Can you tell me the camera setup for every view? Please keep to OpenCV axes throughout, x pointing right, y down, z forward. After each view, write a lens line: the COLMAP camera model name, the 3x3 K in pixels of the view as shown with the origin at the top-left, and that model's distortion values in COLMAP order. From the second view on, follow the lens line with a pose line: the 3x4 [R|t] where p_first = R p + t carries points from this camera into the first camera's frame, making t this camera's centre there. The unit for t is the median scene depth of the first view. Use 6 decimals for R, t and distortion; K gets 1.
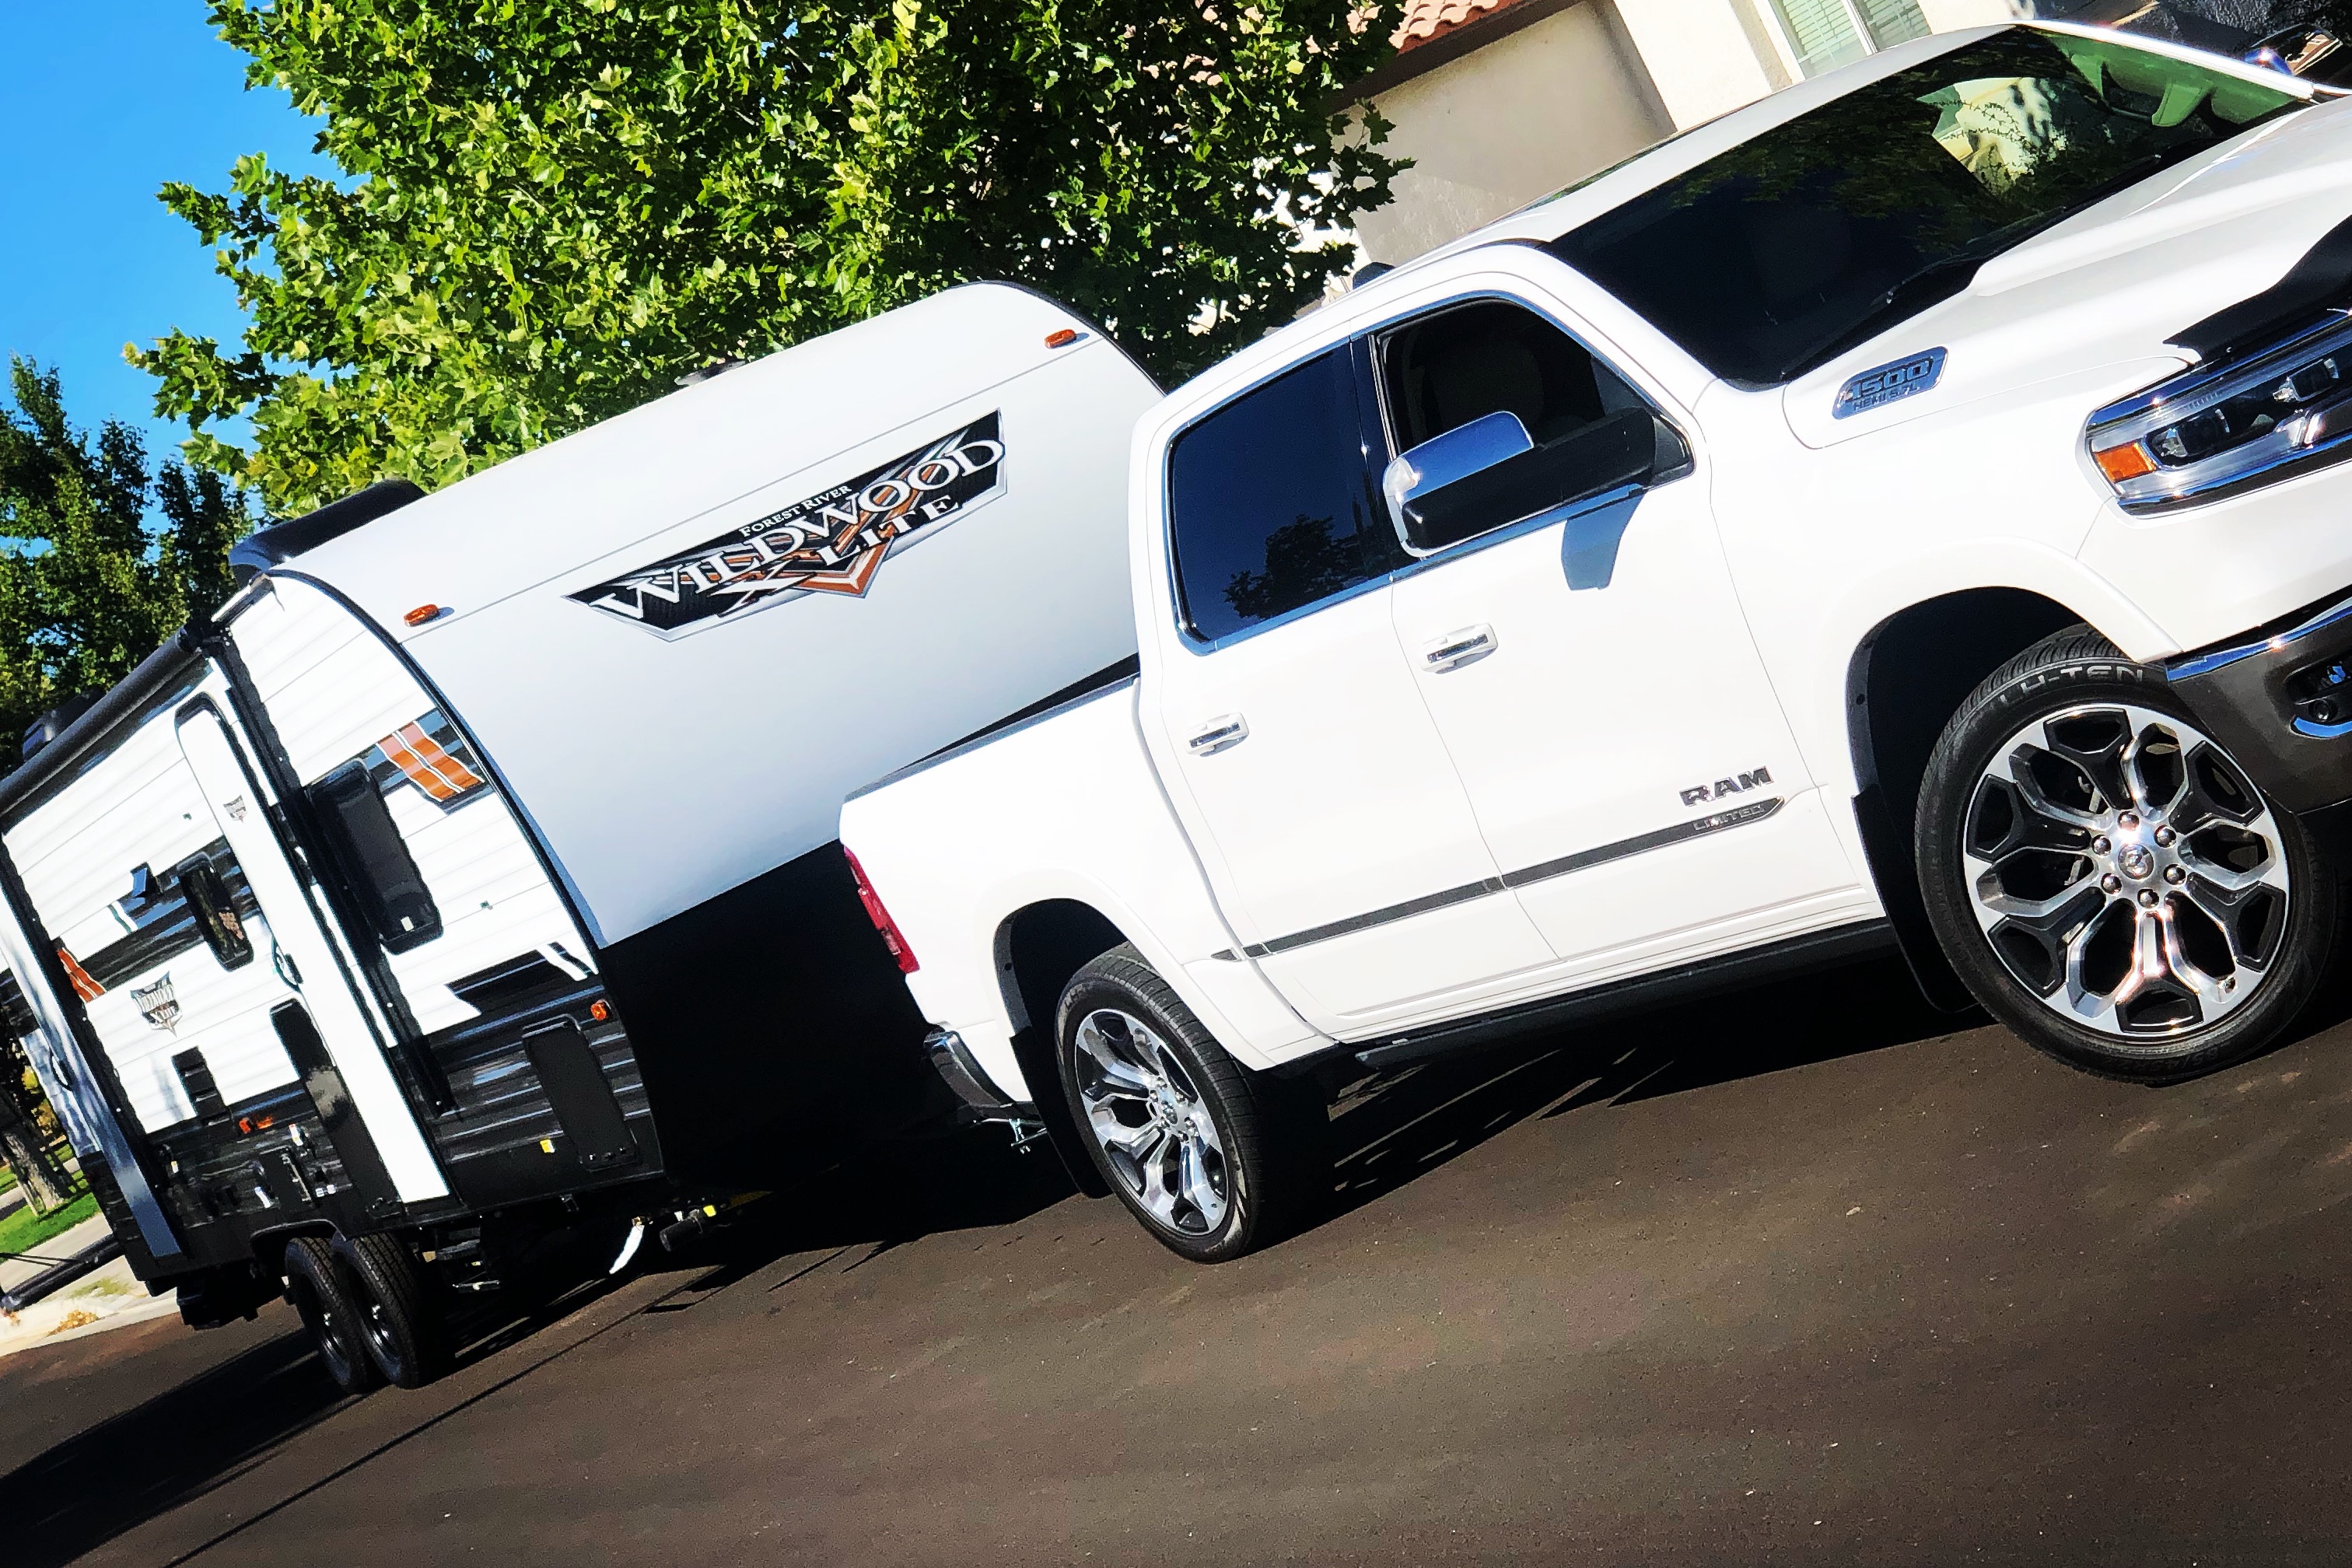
lens RADIAL K [[3433.1, 0, 1116.7], [0, 3433.1, 732.4], [0, 0, 1]] dist [0.361564, -1.719918]
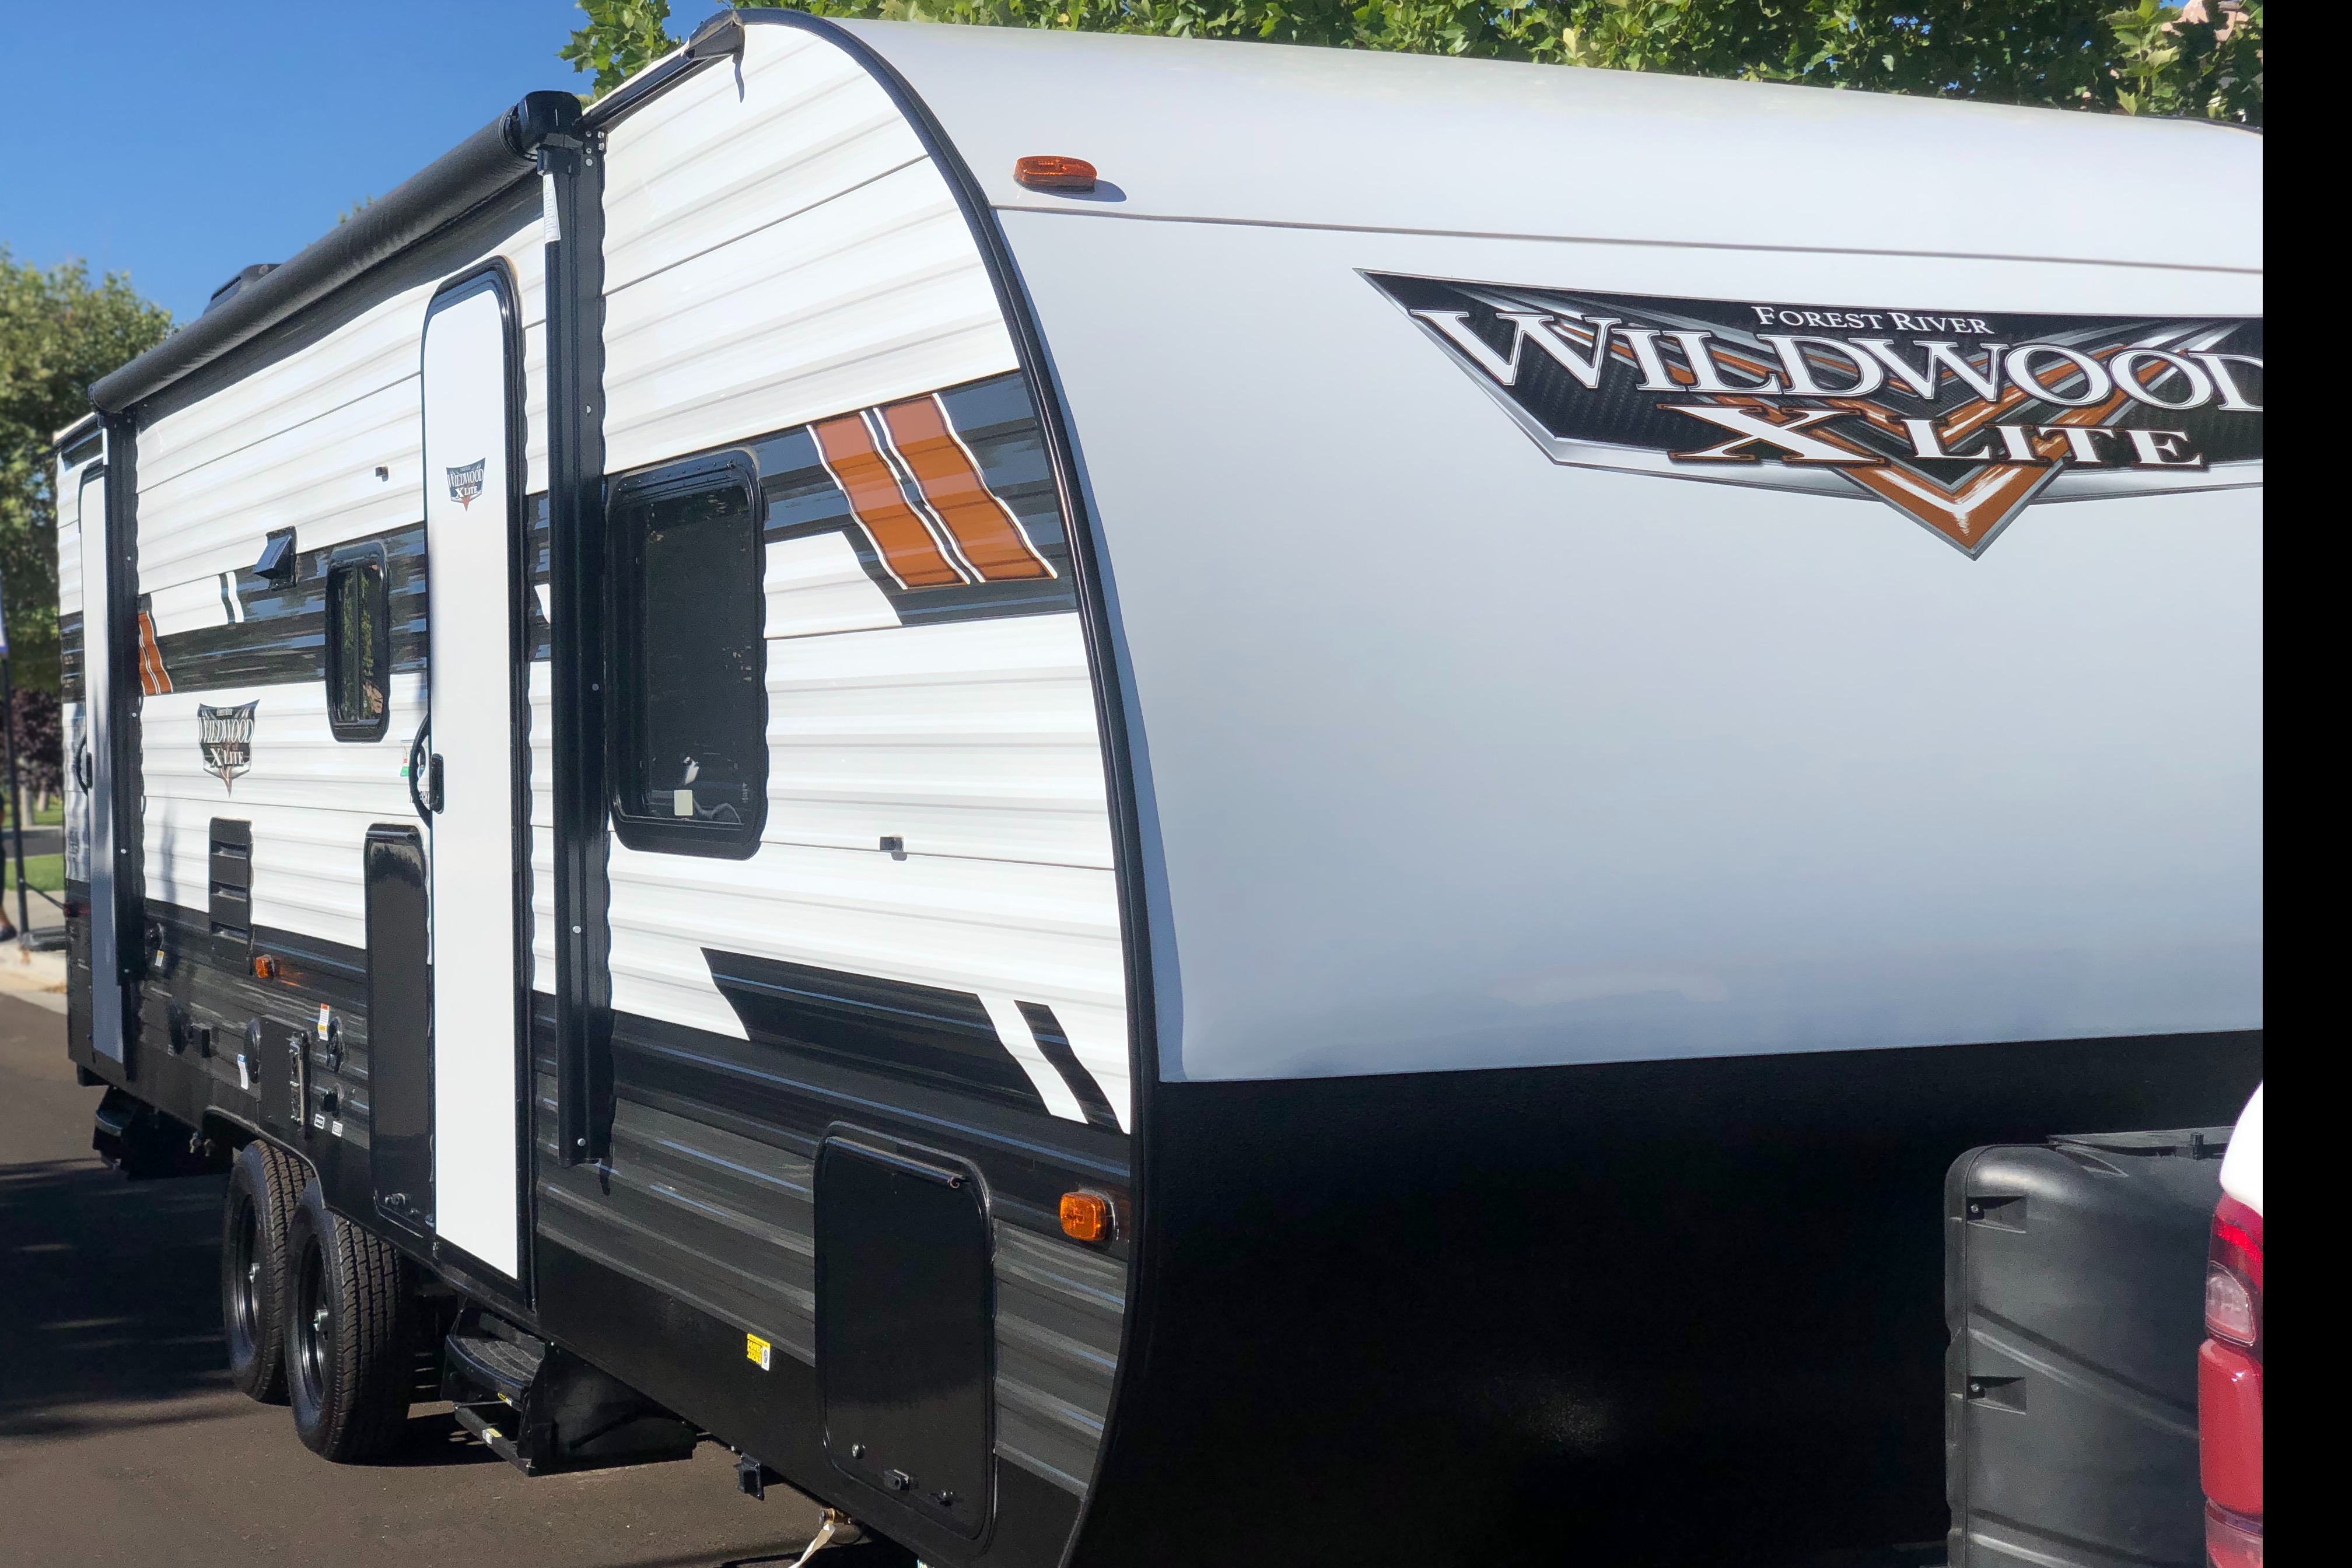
lens RADIAL K [[3433.1, 0, 1116.7], [0, 3433.1, 732.4], [0, 0, 1]] dist [0.361564, -1.719918]
pose [[0.909536, 0.412061, -0.054317, -0.134144], [-0.413667, 0.910158, -0.022171, 0.033562], [0.040301, 0.042635, 0.998278, 0.545871]]
